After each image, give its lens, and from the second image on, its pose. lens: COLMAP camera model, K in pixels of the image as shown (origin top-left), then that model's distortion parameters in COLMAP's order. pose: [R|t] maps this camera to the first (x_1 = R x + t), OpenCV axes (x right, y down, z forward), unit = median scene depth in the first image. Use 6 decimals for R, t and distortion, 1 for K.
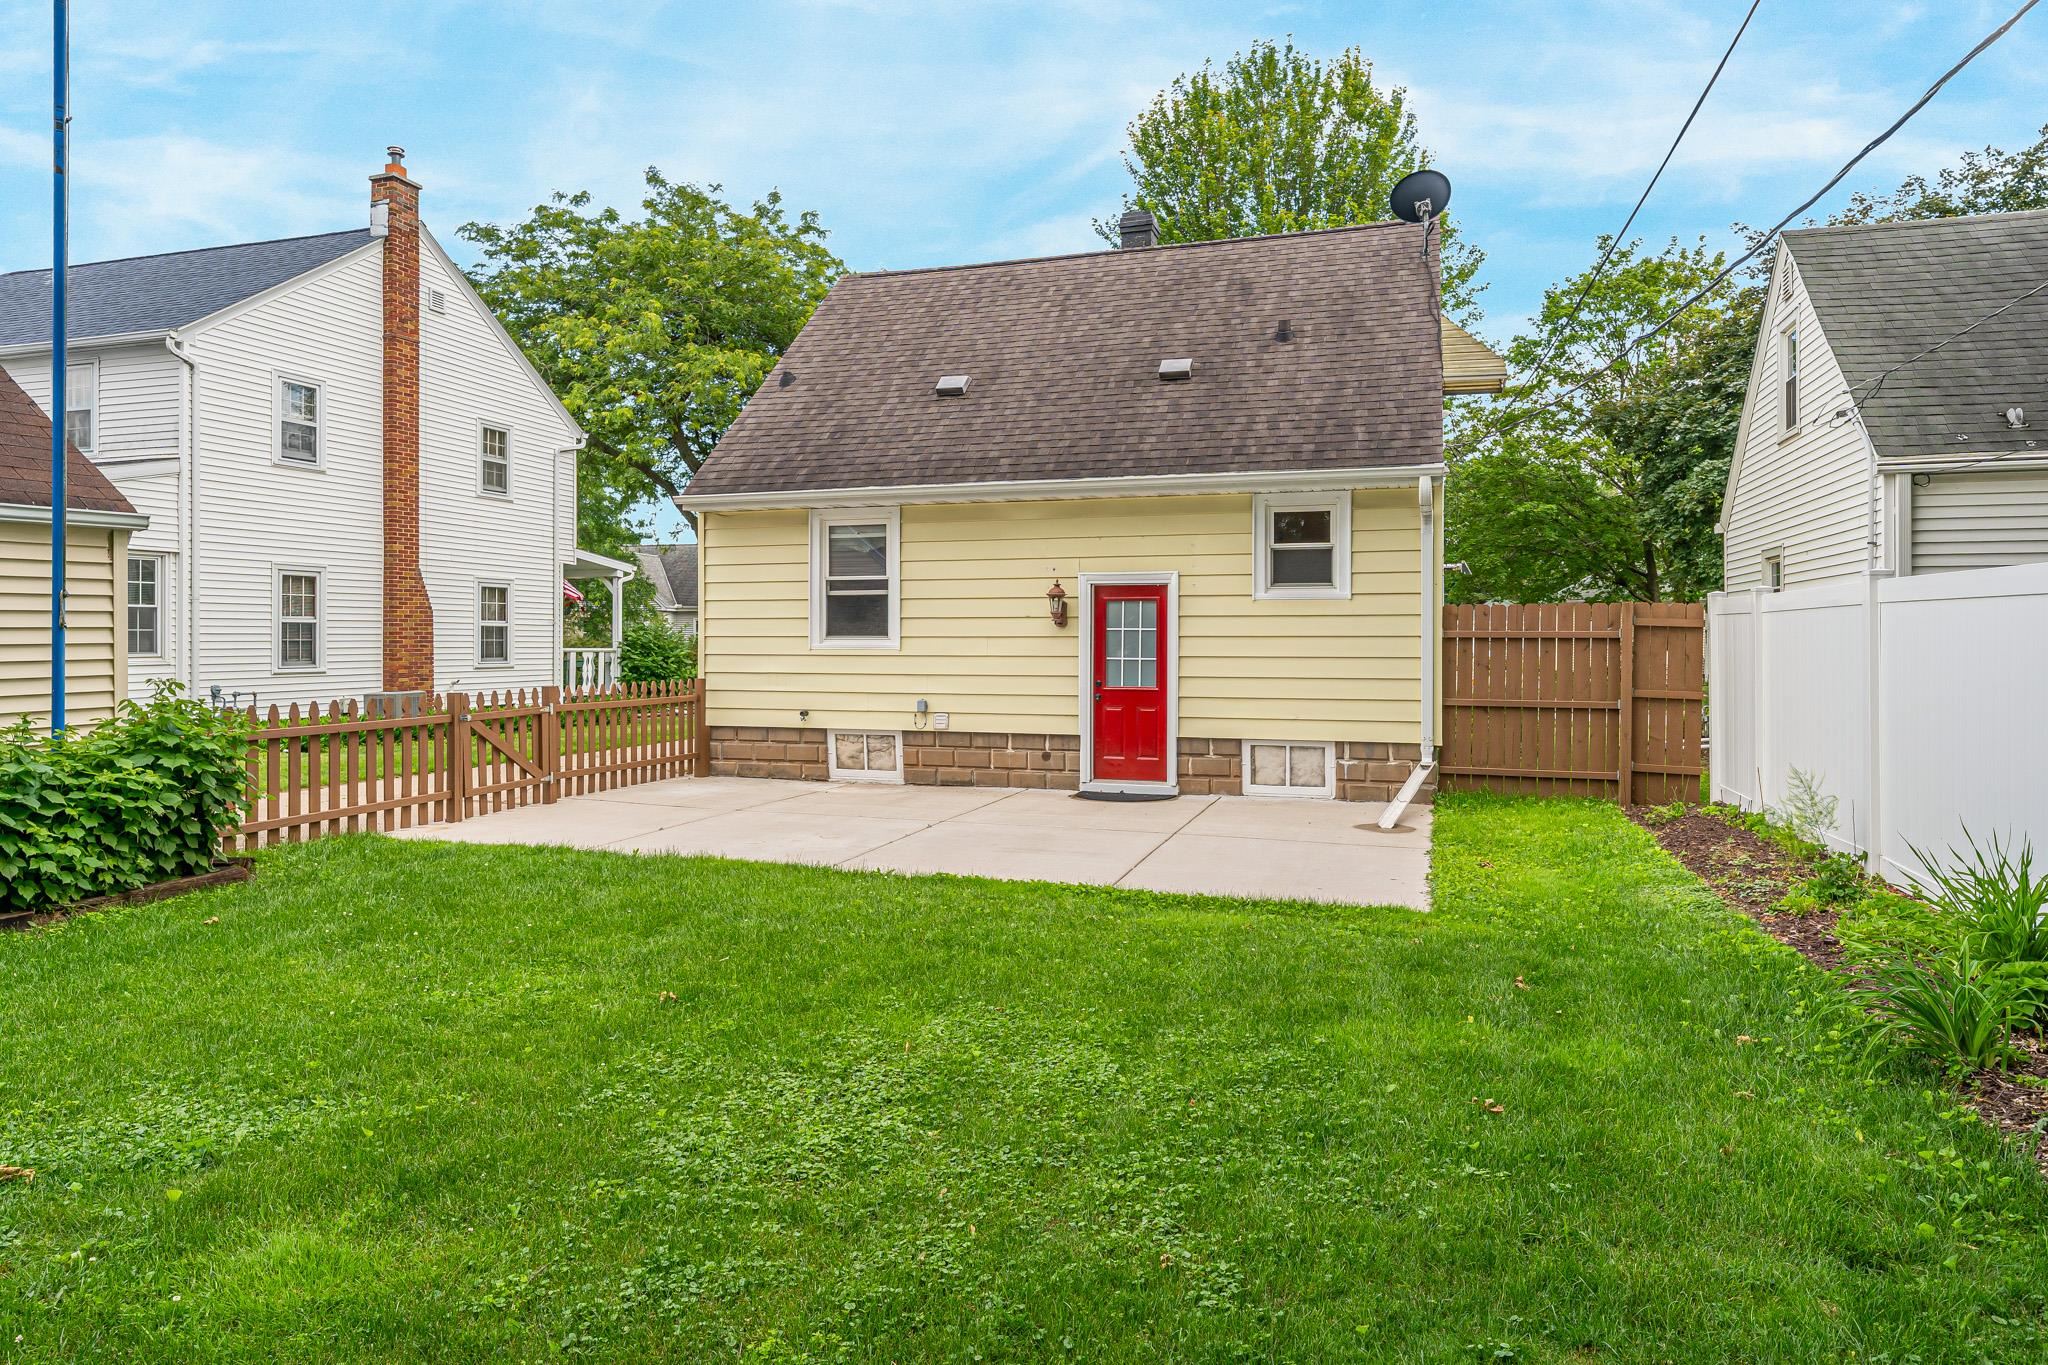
lens RADIAL K [[1261.5, 0, 1022.5], [0, 1261.5, 673.1], [0, 0, 1]] dist [0.001256, 0.000018]
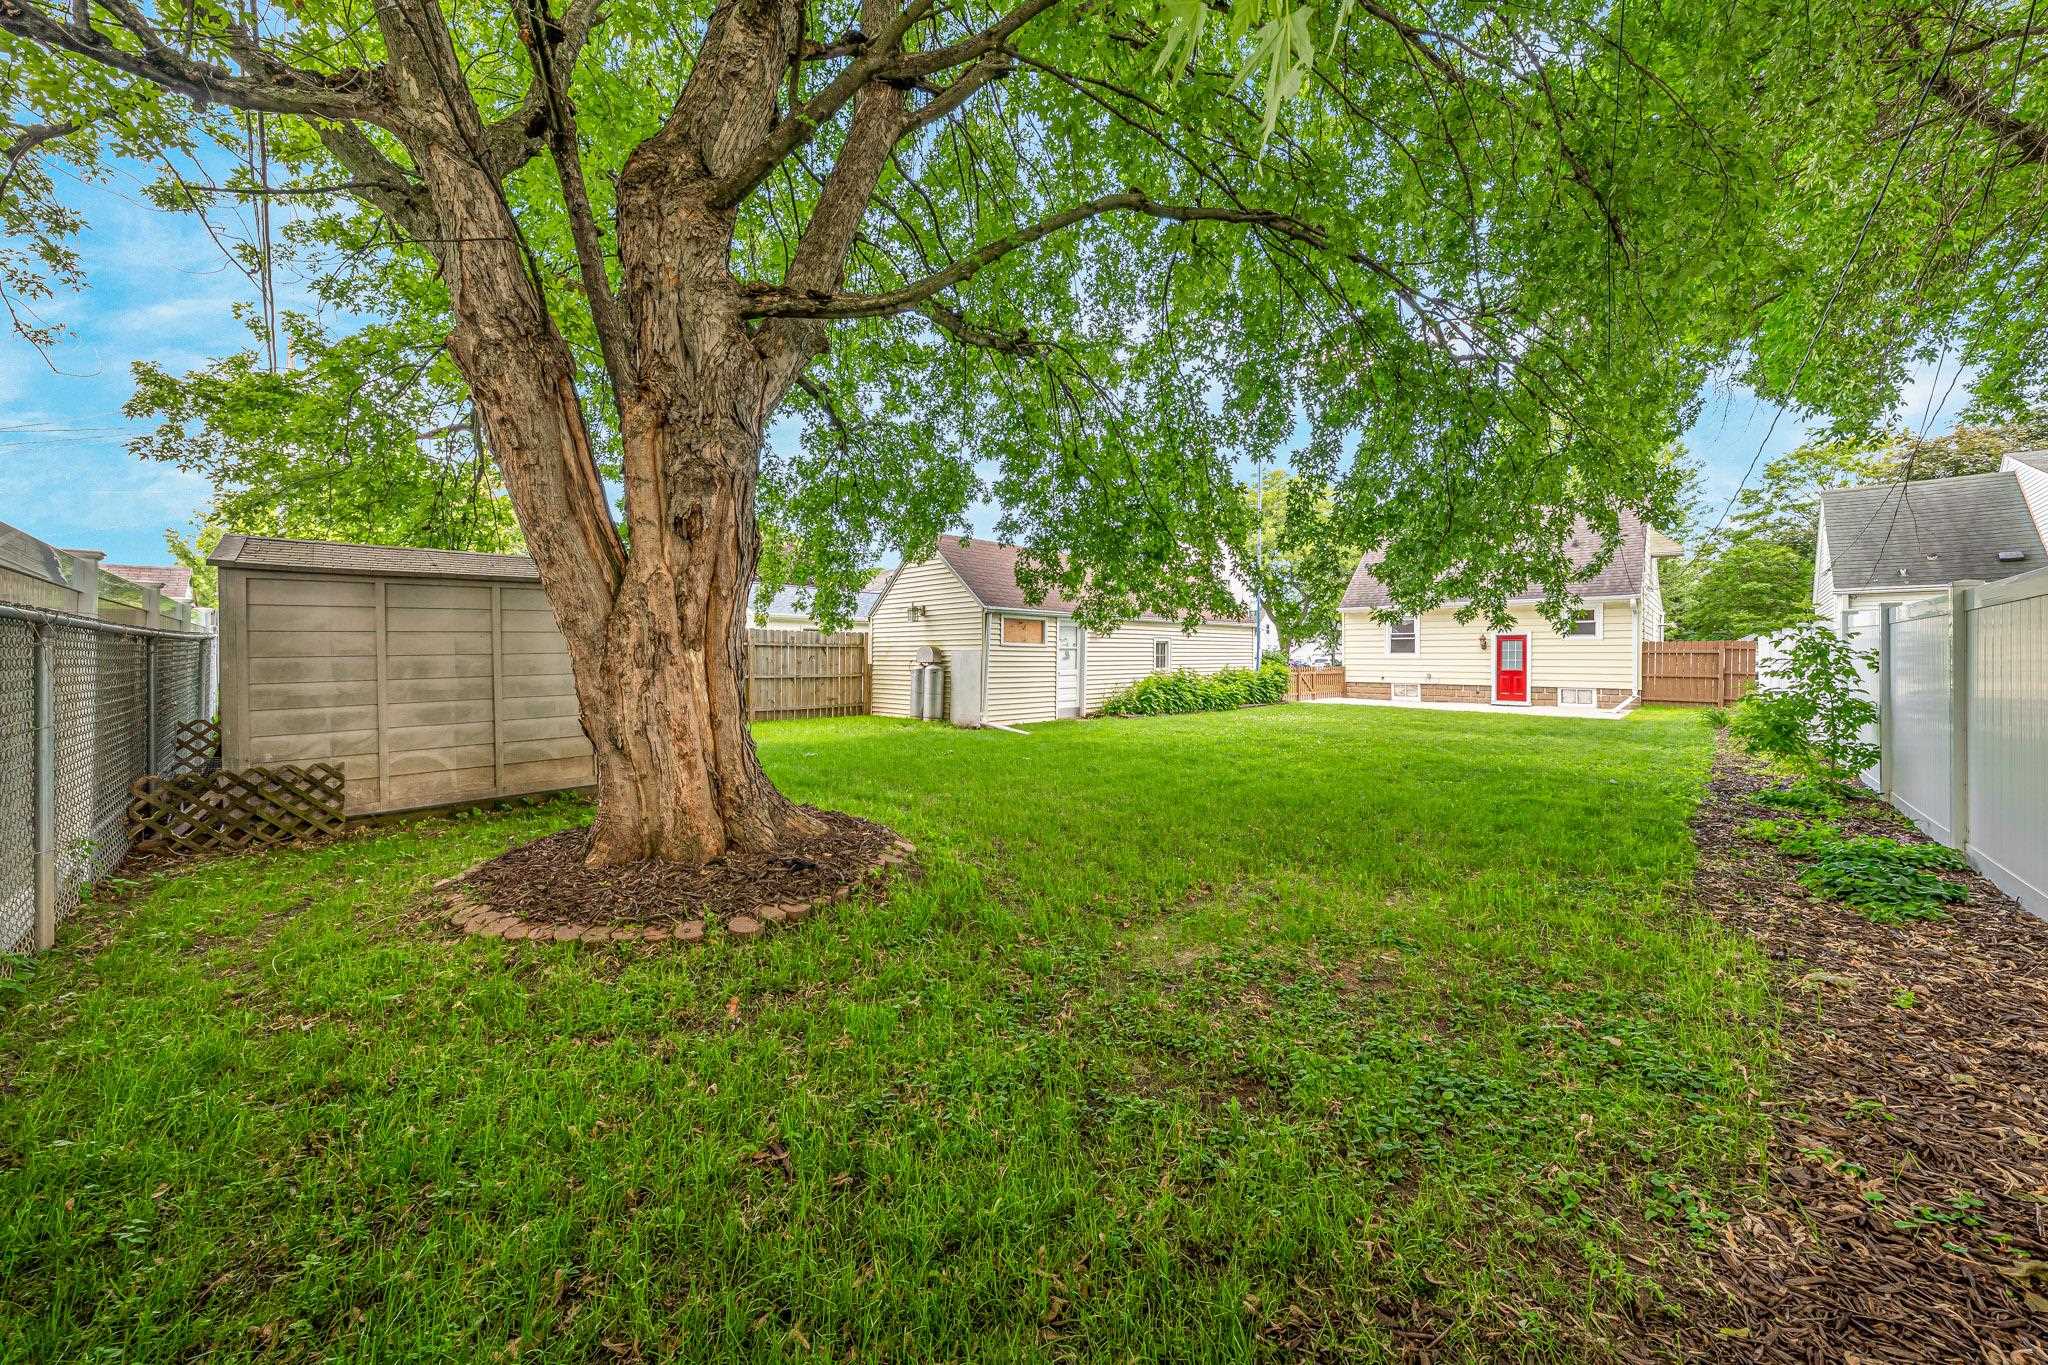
lens RADIAL K [[714.7, 0, 1021.6], [0, 714.7, 655.0], [0, 0, 1]] dist [0.000380, -0.000001]
pose [[0.888604, 0.000899, -0.458675, -0.168844], [-0.016266, 0.999431, -0.029553, 0.045094], [0.458387, 0.033722, 0.888112, -1.034306]]
